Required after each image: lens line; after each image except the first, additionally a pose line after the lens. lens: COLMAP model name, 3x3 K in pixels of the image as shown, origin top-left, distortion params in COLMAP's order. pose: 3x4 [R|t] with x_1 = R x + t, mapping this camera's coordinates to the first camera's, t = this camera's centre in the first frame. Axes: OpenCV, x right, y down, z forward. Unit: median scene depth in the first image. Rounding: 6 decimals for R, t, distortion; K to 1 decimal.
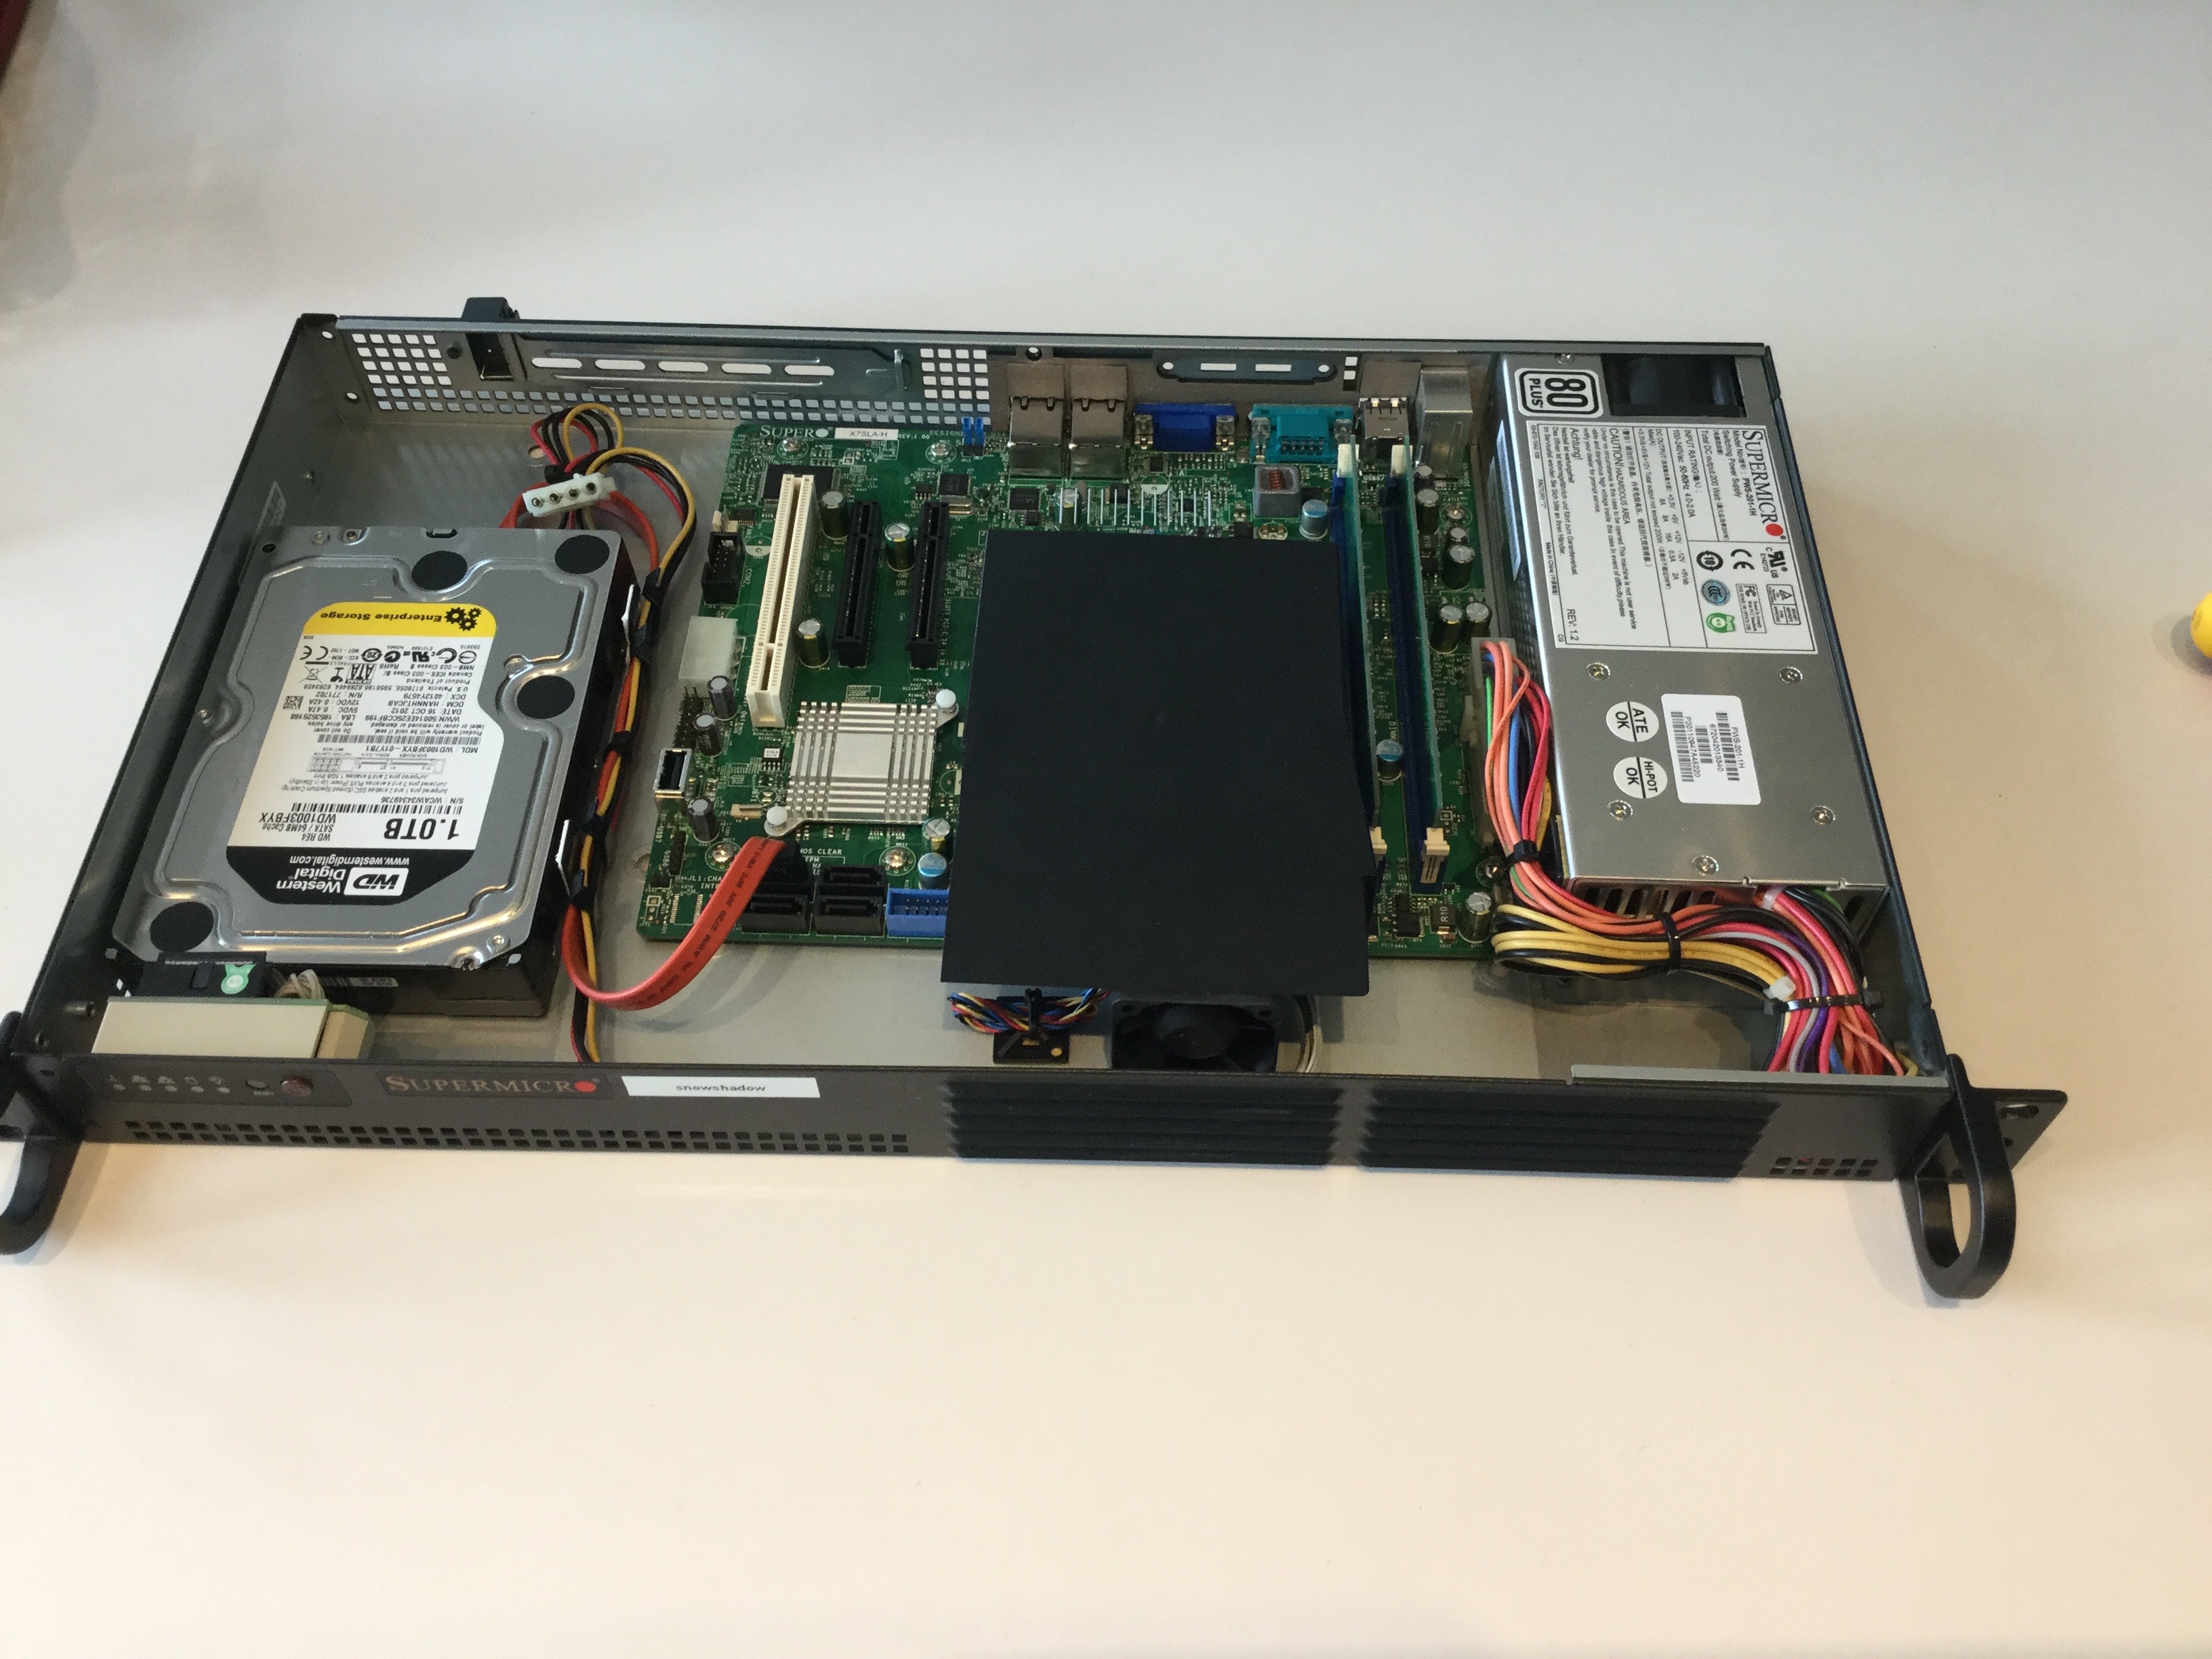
lens RADIAL K [[2006.9, 0, 1147.1], [0, 2006.9, 832.0], [0, 0, 1]] dist [0.102571, -0.261996]
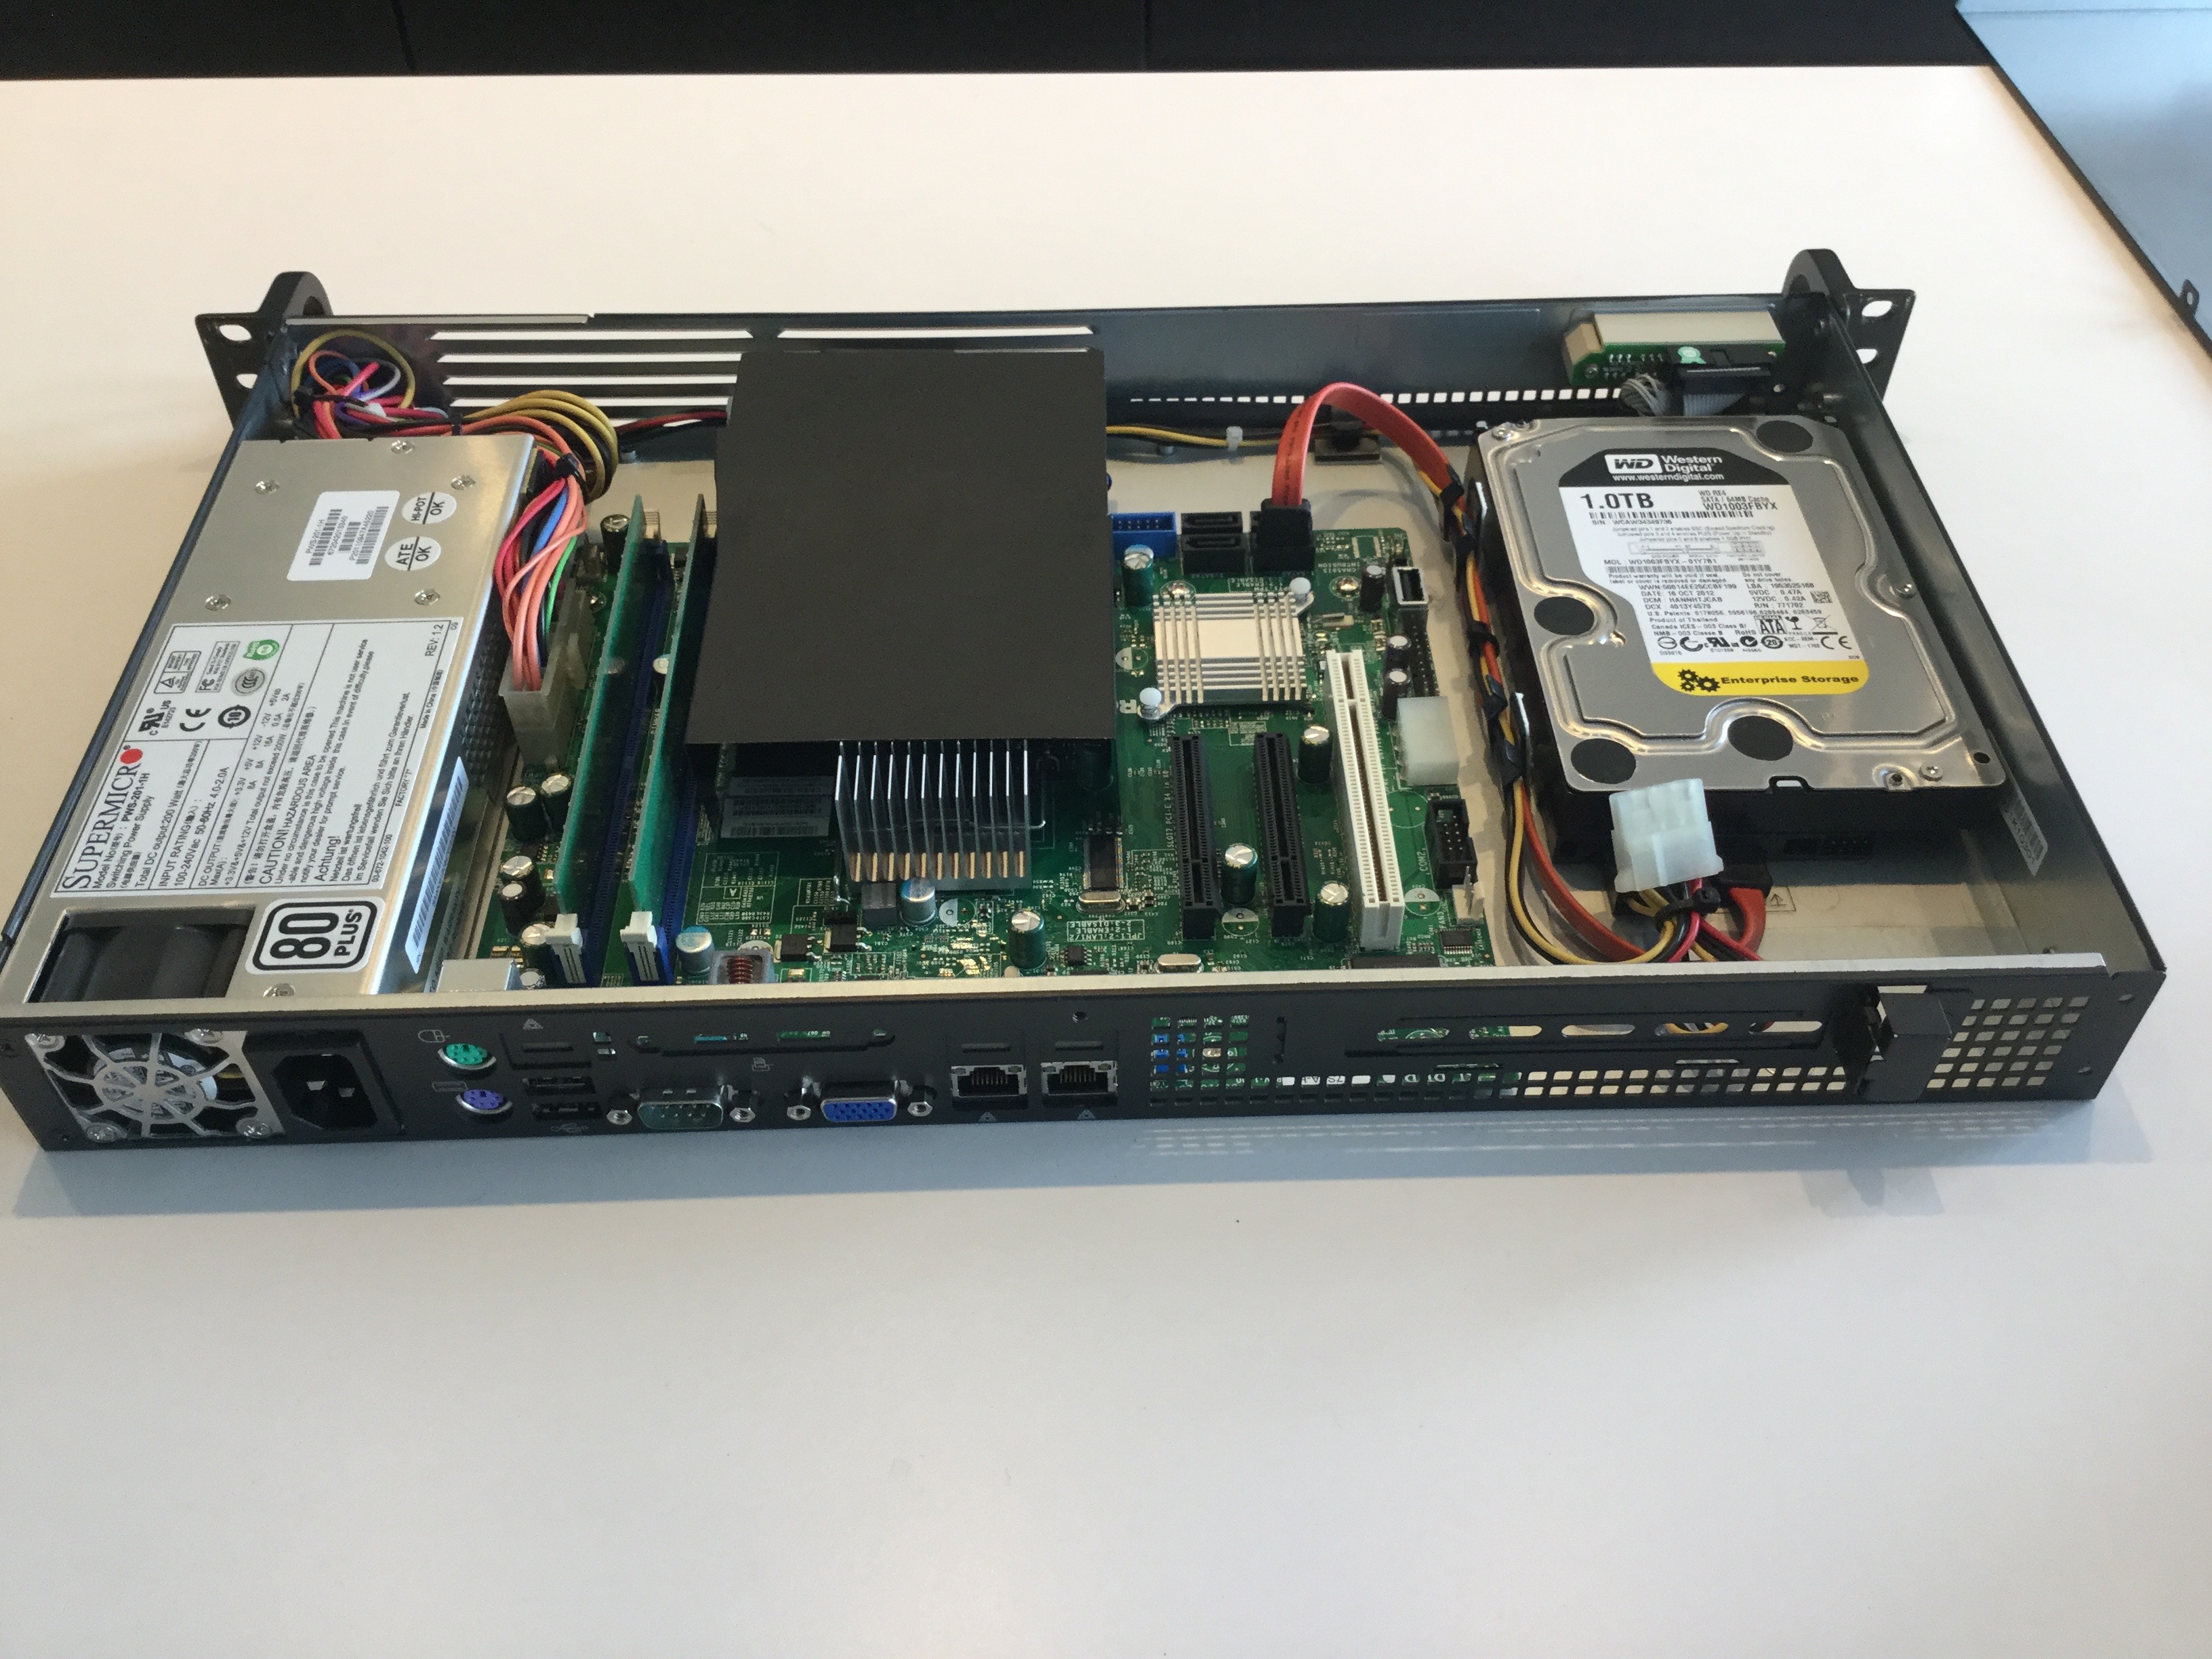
lens RADIAL K [[2006.9, 0, 1147.1], [0, 2006.9, 832.0], [0, 0, 1]] dist [0.102571, -0.261996]
pose [[-0.998429, 0.032876, -0.045381, -0.056629], [-0.050500, -0.176842, 0.982943, -0.986929], [0.024290, 0.983690, 0.178224, 0.915368]]
